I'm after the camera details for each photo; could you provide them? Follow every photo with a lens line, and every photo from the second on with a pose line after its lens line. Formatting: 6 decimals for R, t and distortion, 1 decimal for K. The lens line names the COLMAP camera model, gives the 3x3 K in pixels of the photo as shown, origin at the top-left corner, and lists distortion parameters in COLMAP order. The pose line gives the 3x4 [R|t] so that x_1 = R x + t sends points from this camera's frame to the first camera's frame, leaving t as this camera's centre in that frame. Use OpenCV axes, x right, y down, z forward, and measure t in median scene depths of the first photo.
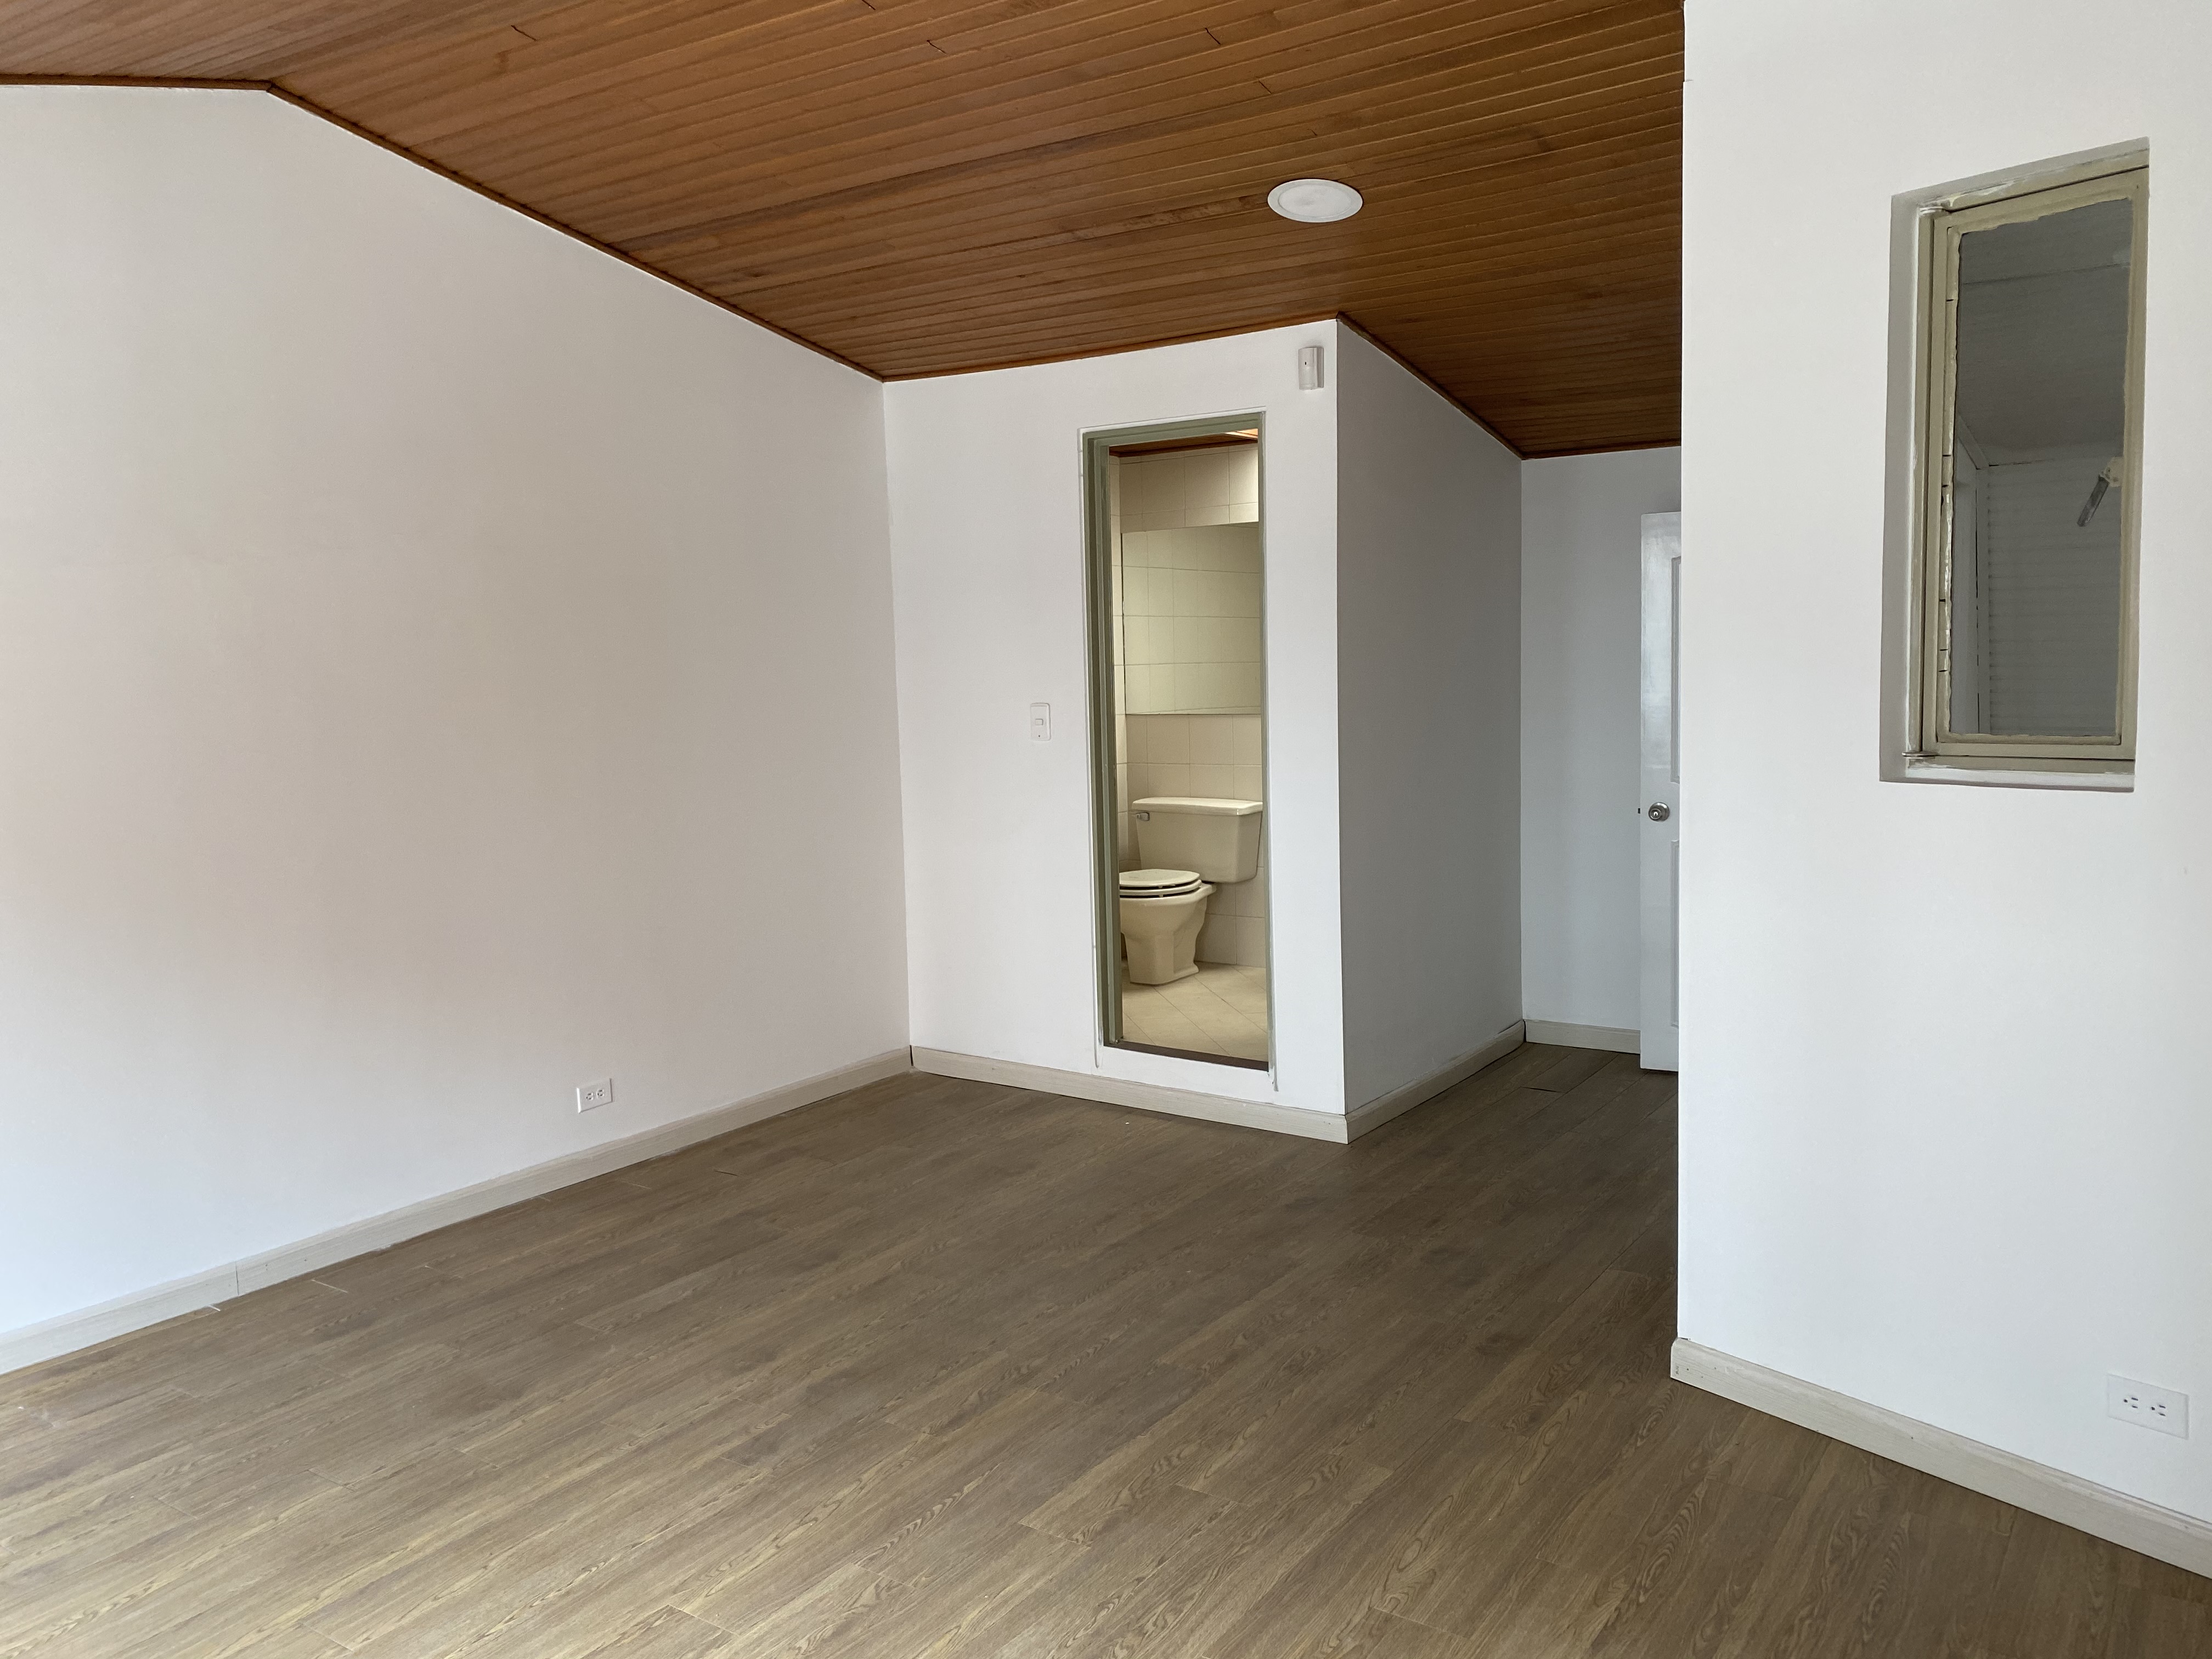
lens RADIAL K [[1694.3, 0, 1083.9], [0, 1694.3, 817.2], [0, 0, 1]] dist [0.053127, -0.032973]
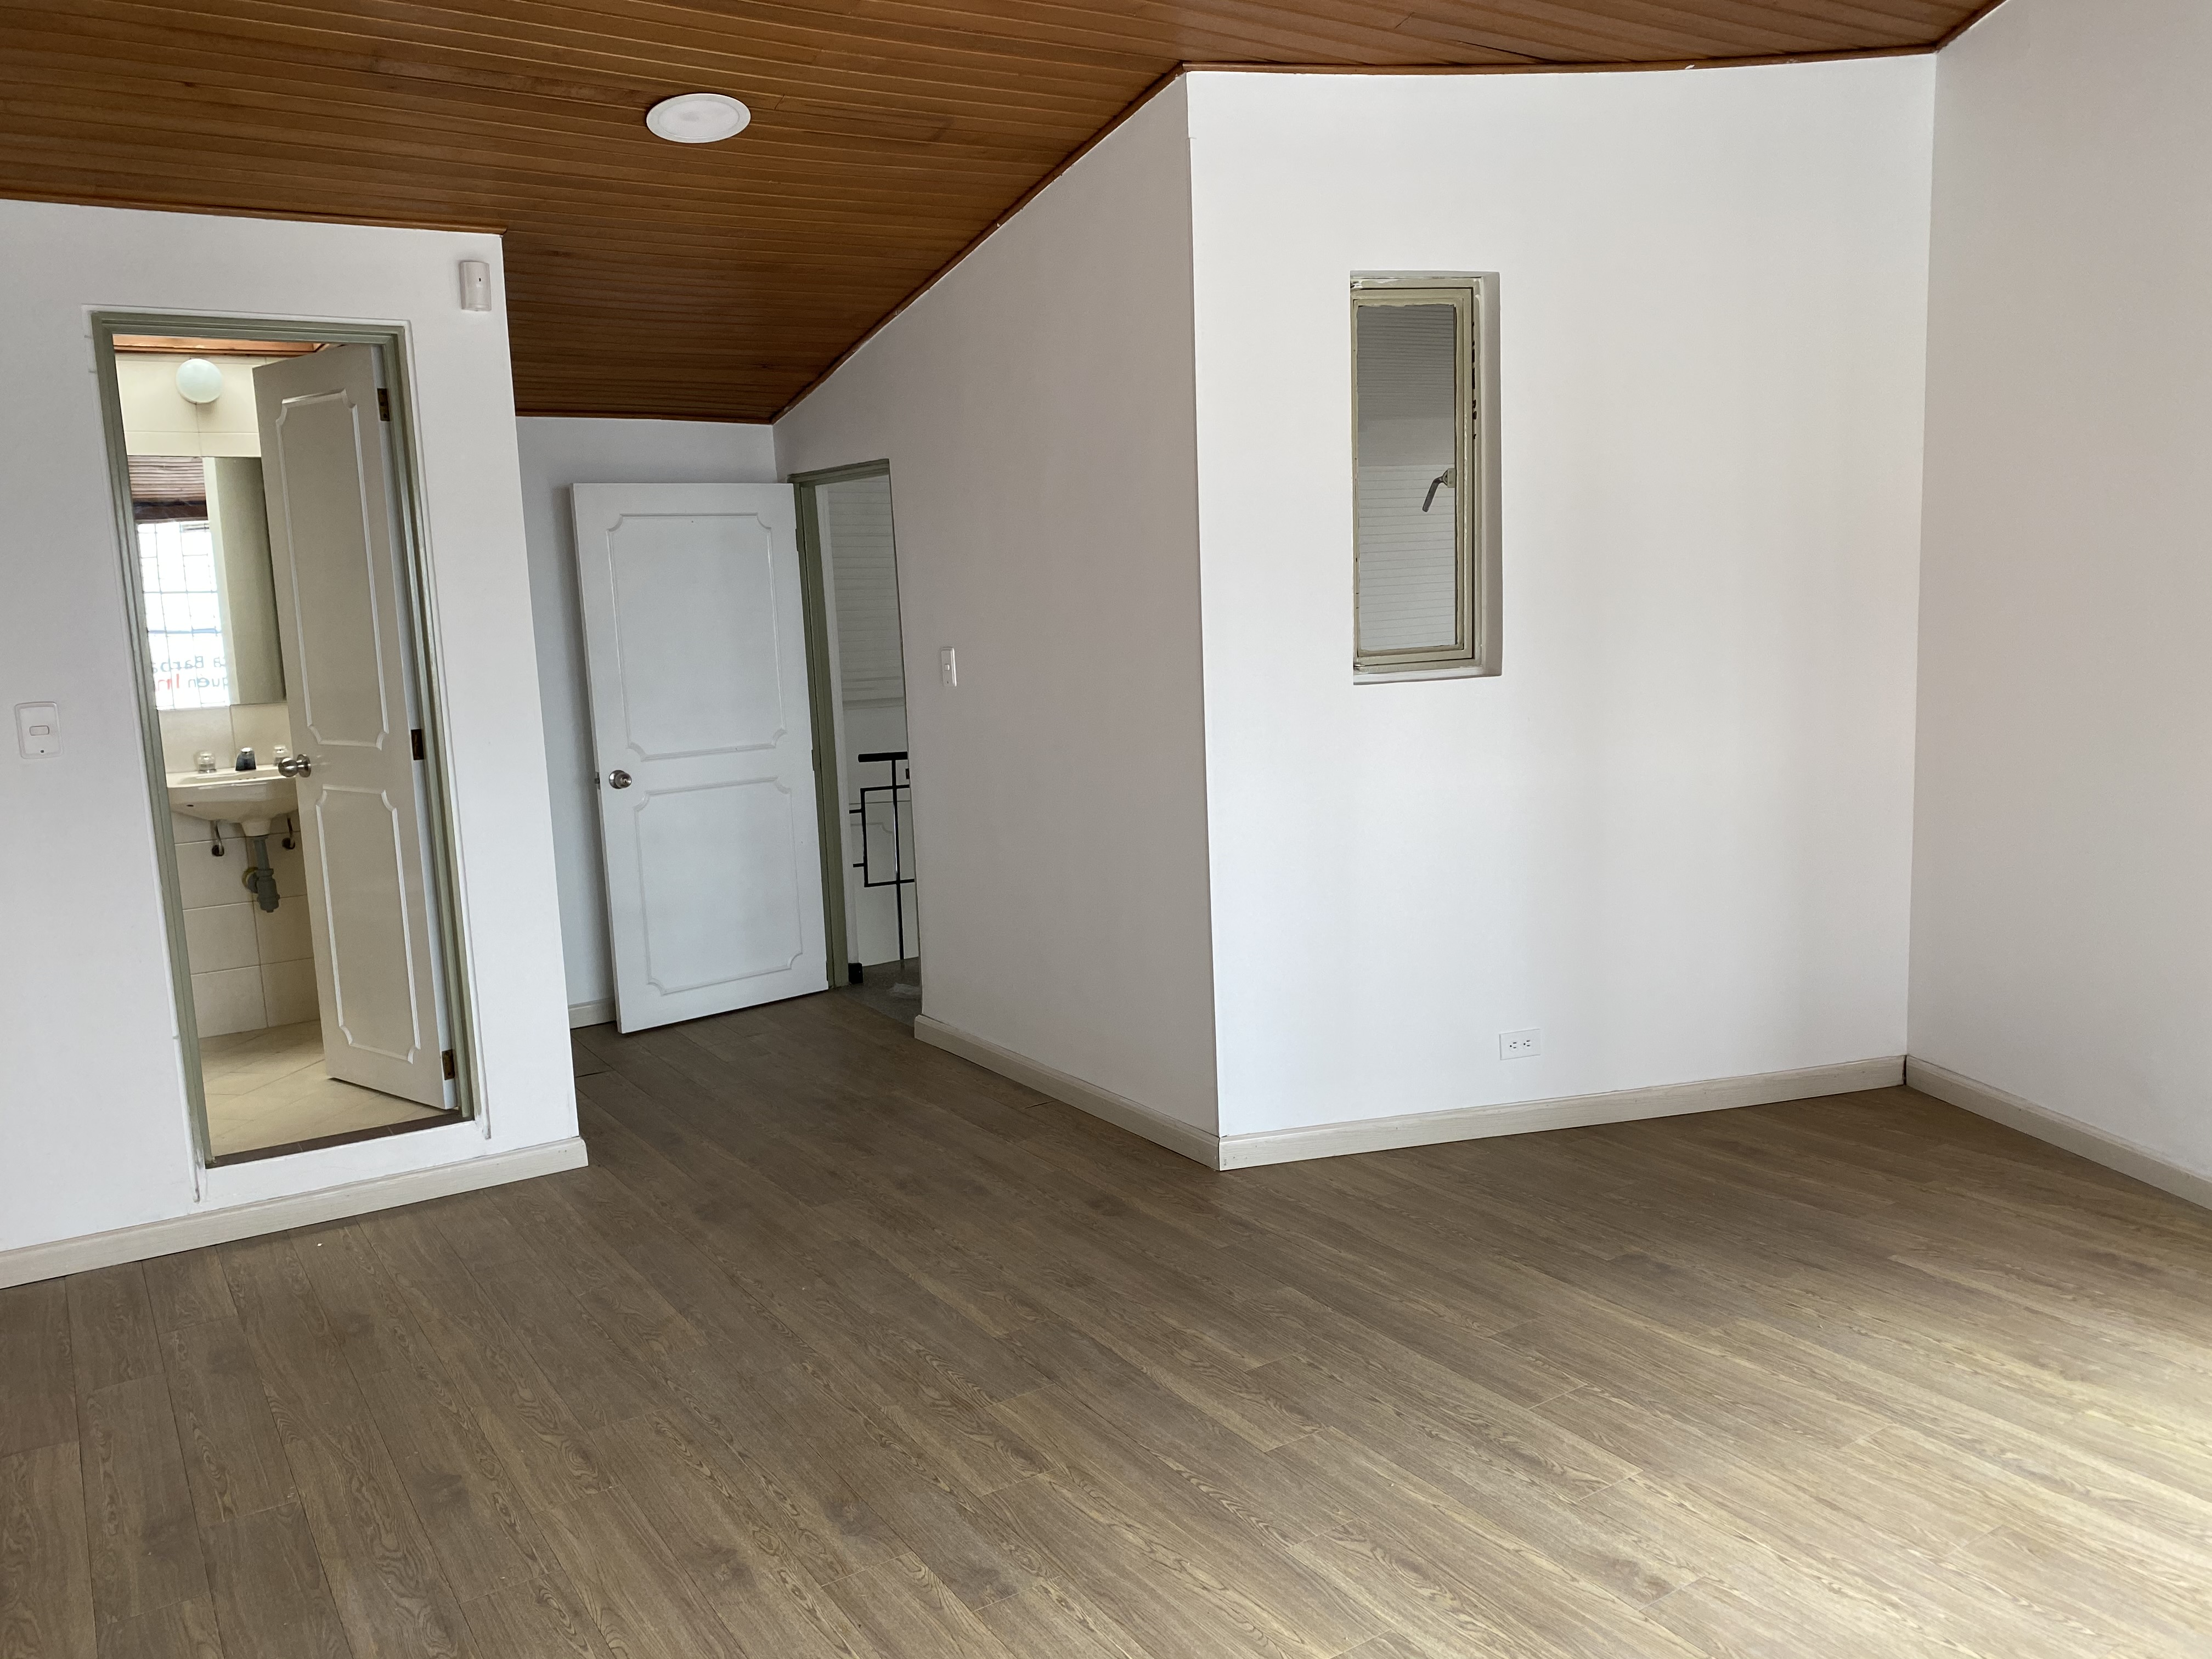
lens RADIAL K [[1694.3, 0, 1092.9], [0, 1694.3, 822.2], [0, 0, 1]] dist [0.053127, -0.032973]
pose [[0.386704, -0.119352, 0.914448, -0.795523], [0.122071, 0.989489, 0.077524, -0.036481], [-0.914089, 0.081649, 0.397209, 0.554972]]
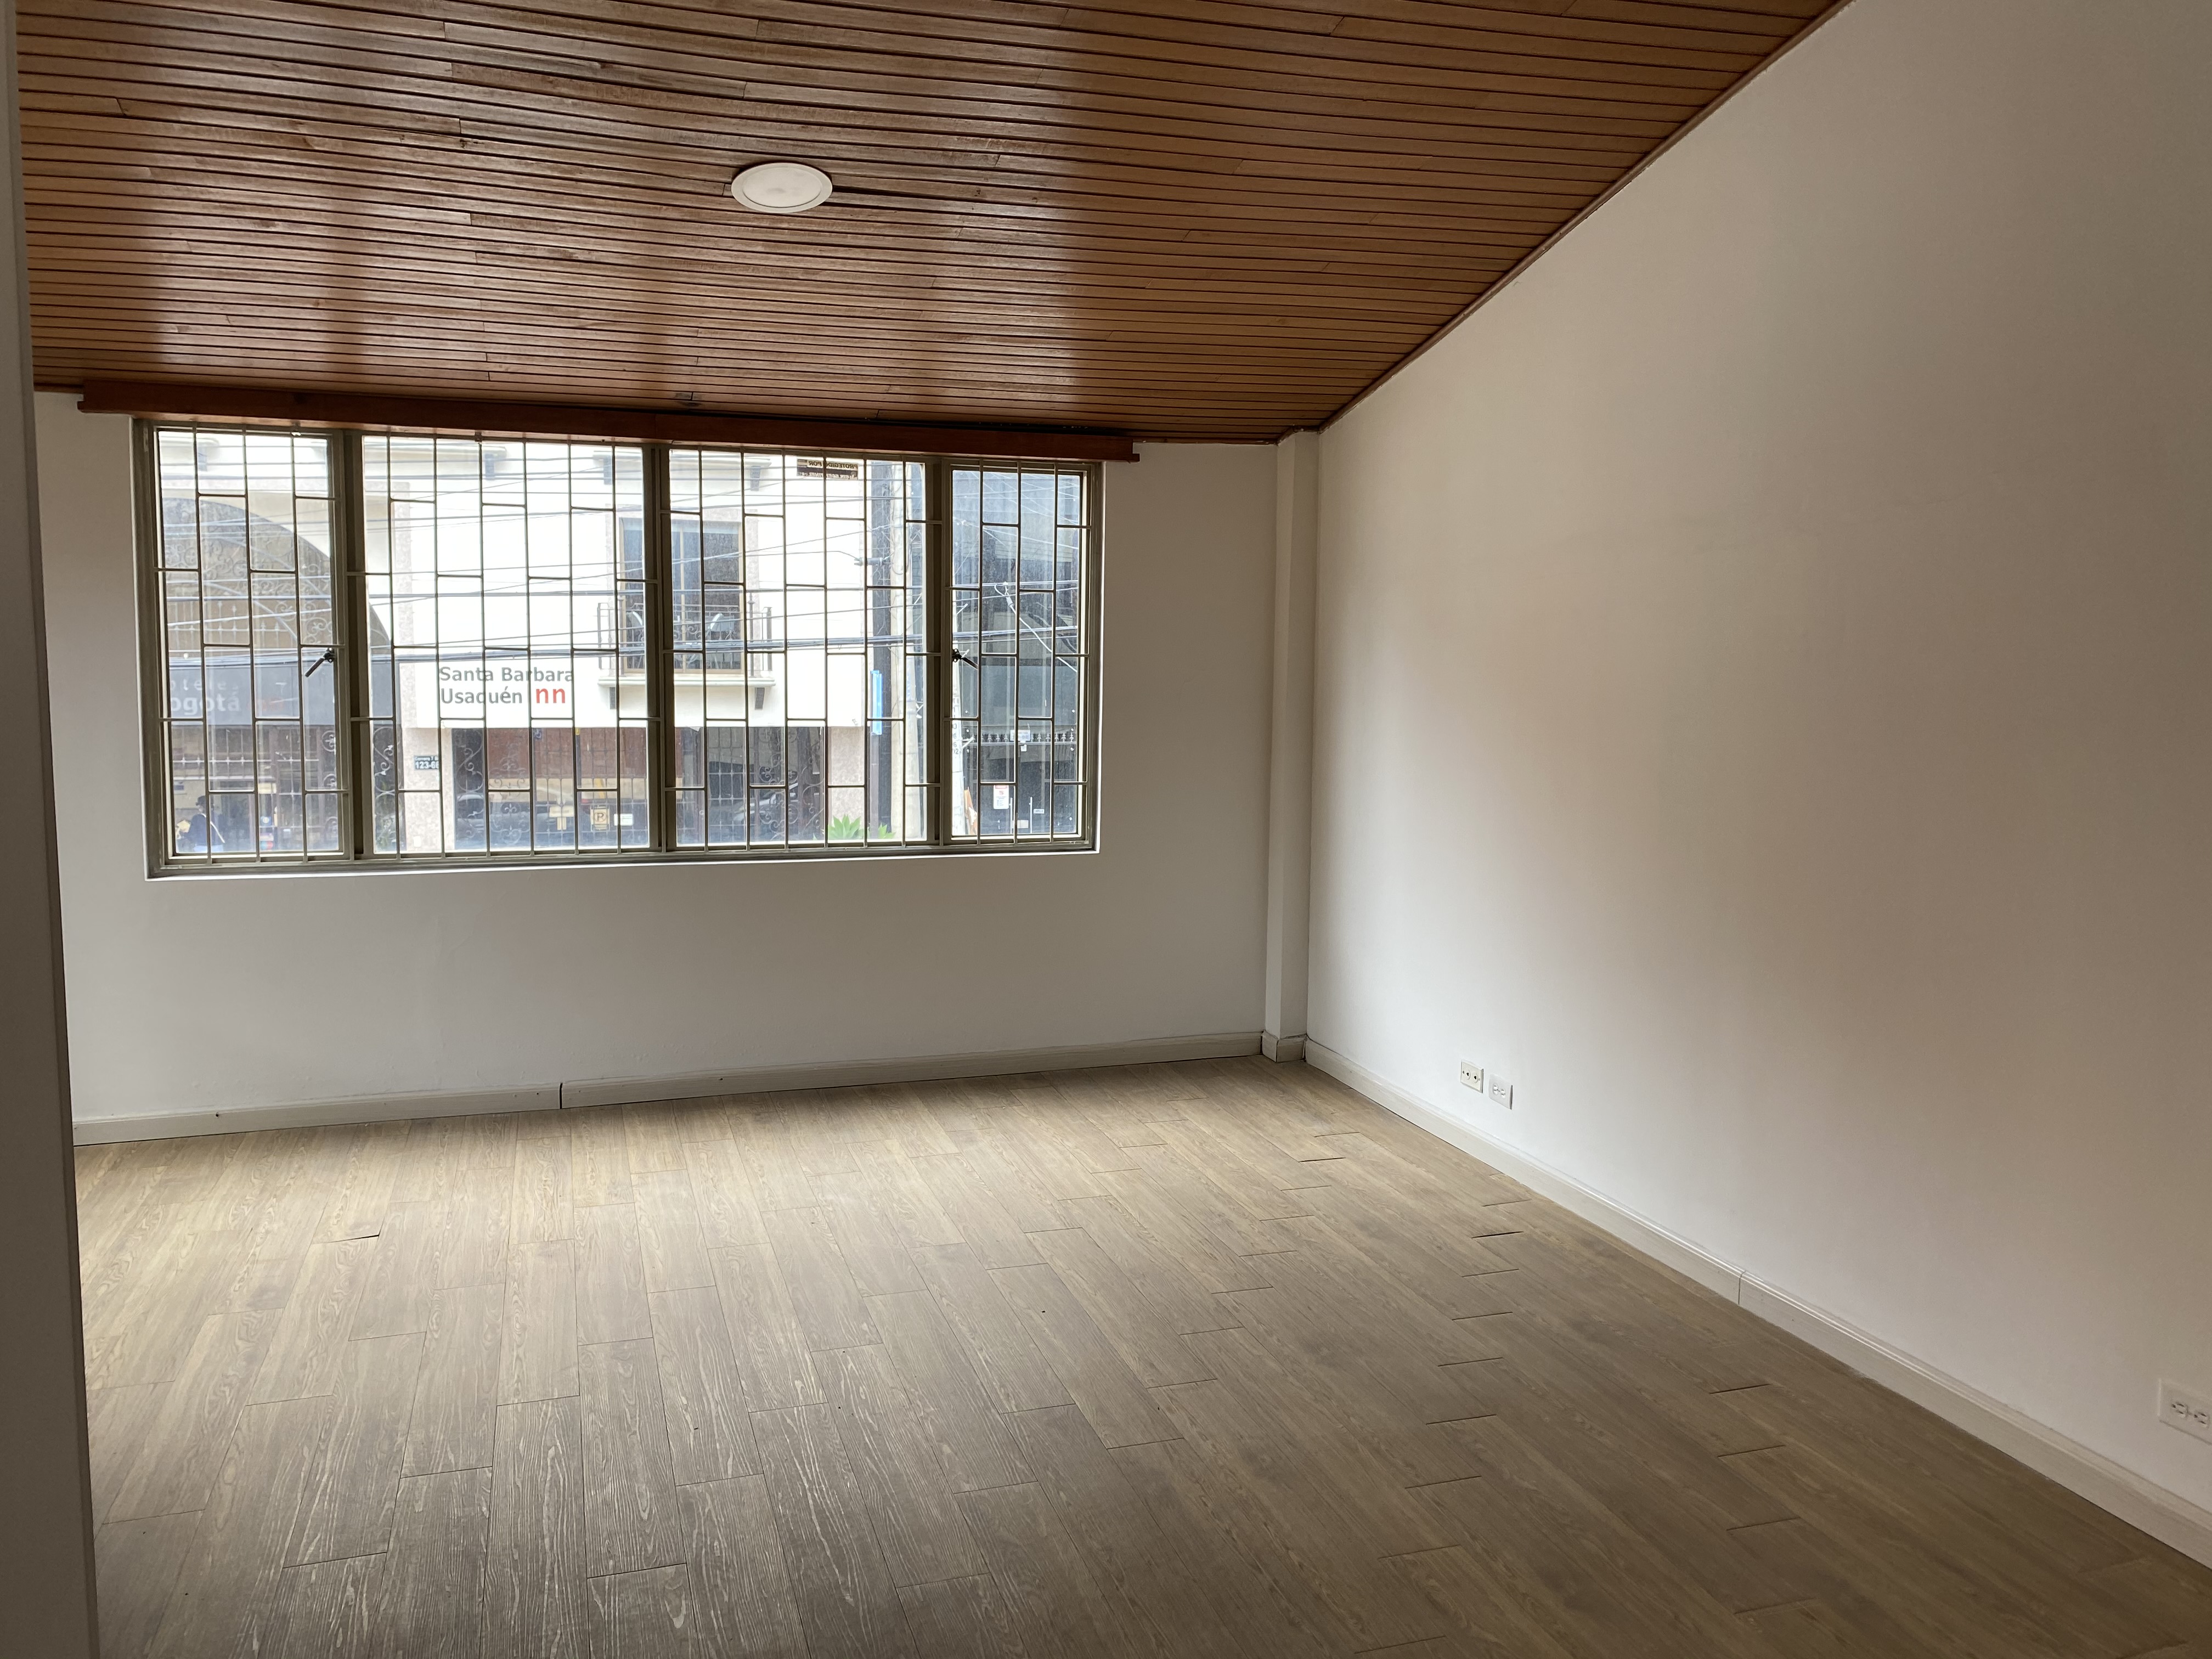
lens RADIAL K [[1694.3, 0, 1091.2], [0, 1694.3, 824.1], [0, 0, 1]] dist [0.053127, -0.032973]
pose [[-0.607320, 0.106138, -0.787335, 0.522094], [-0.067687, 0.980519, 0.184392, -0.157363], [0.791569, 0.165278, -0.588305, 1.433981]]
